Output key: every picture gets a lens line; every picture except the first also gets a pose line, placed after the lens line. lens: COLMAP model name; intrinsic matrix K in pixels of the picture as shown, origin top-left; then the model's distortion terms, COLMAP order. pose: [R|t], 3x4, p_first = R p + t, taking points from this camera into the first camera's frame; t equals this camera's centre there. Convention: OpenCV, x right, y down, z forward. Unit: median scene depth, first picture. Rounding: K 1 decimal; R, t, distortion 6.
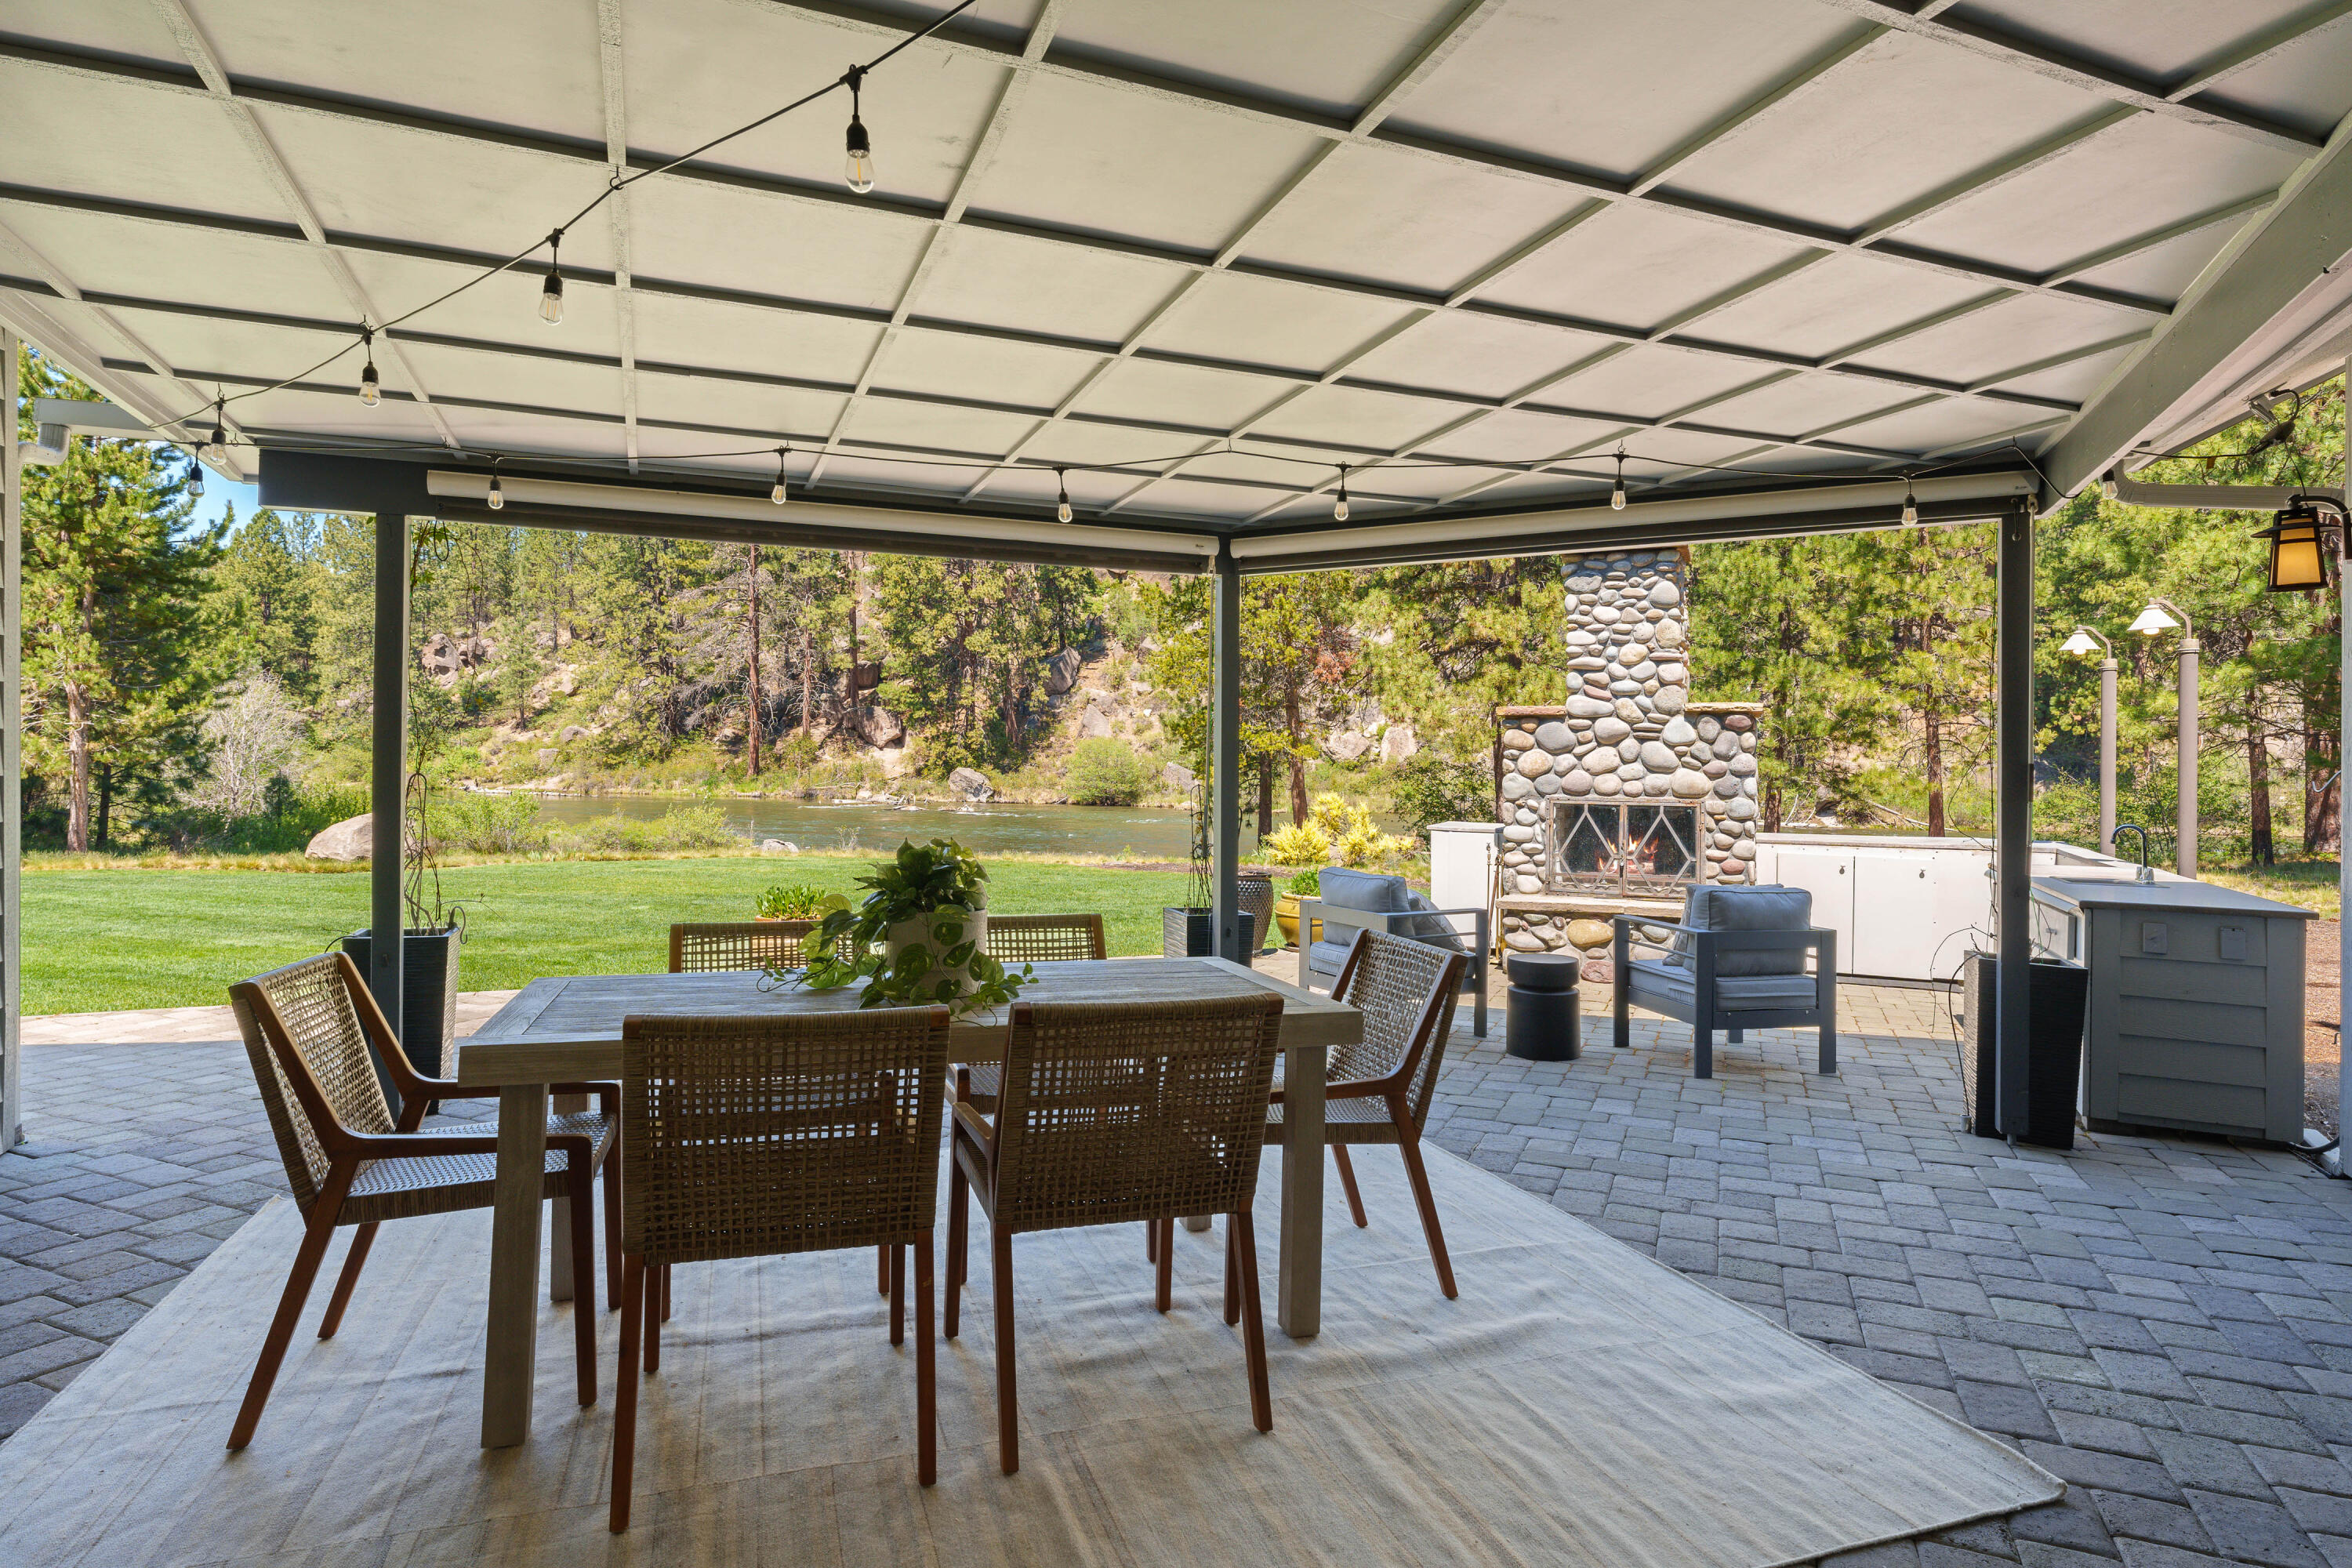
lens RADIAL K [[1237.5, 0, 1159.3], [0, 1237.5, 746.1], [0, 0, 1]] dist [0.007525, -0.004672]
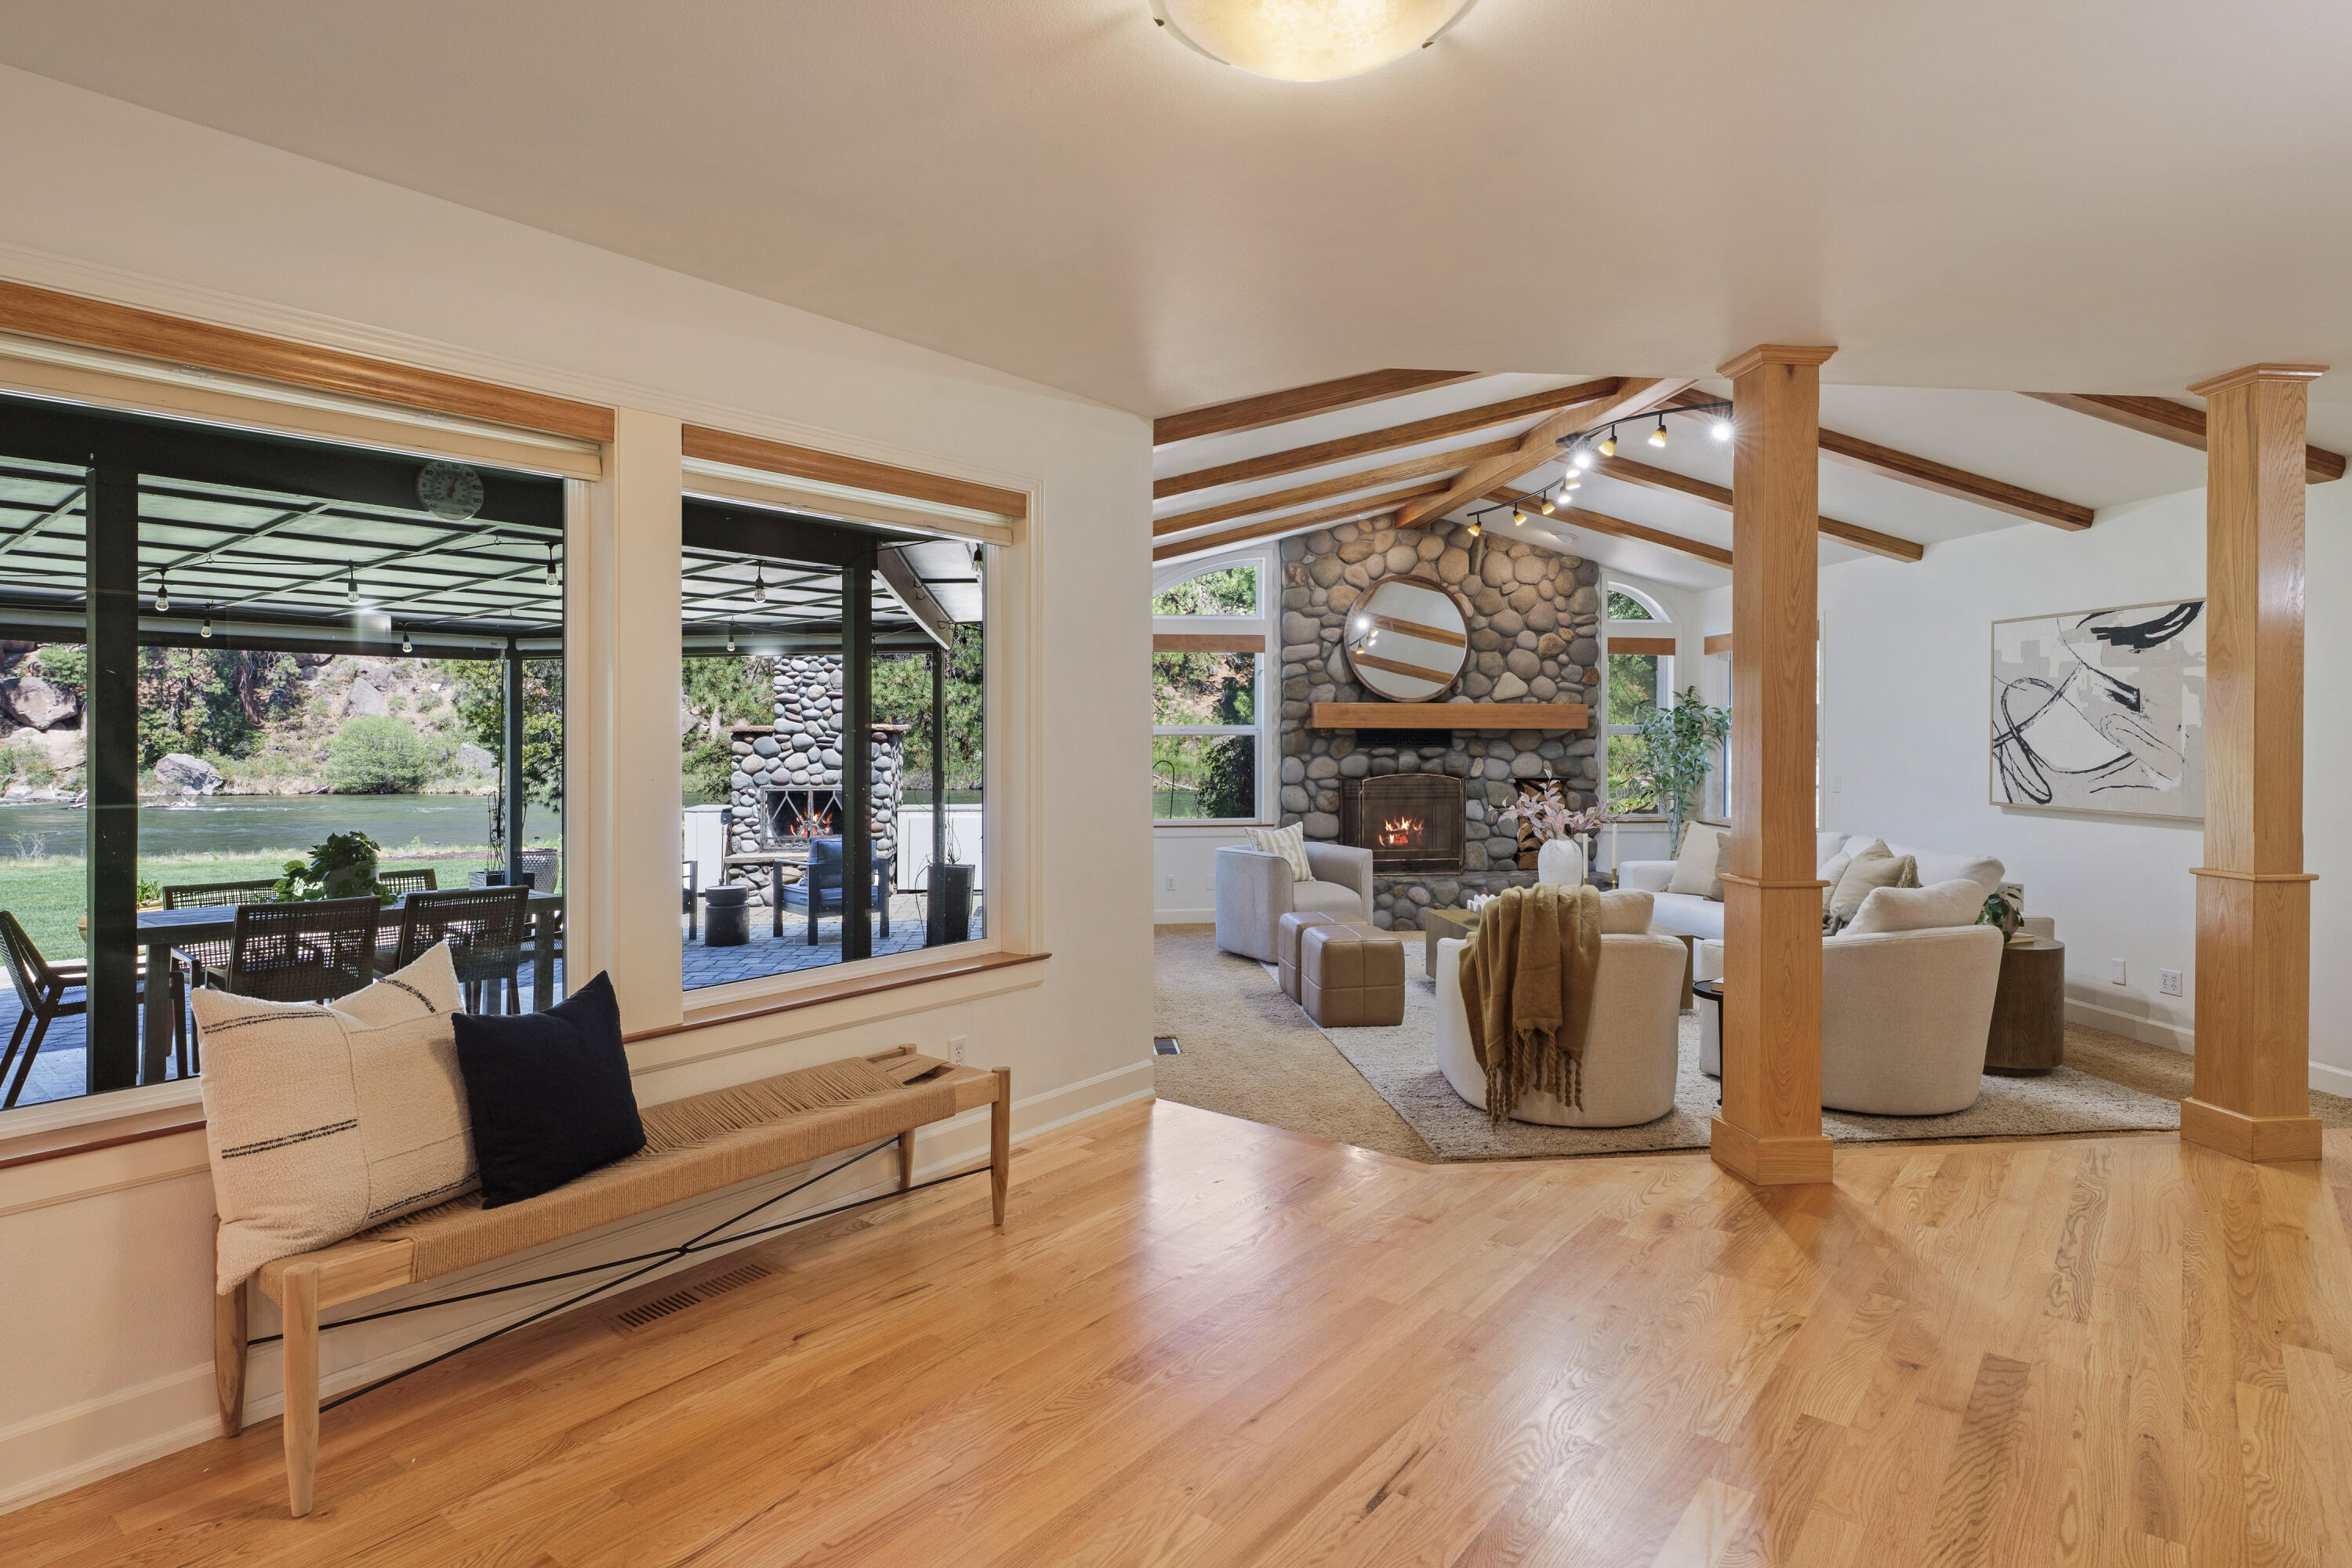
lens RADIAL K [[1237.5, 0, 1173.3], [0, 1237.5, 750.6], [0, 0, 1]] dist [0.007525, -0.004672]
pose [[0.864008, -0.018278, 0.503145, -0.002745], [0.005397, 0.999620, 0.027046, -0.013679], [-0.503448, -0.020652, 0.863778, -0.183231]]
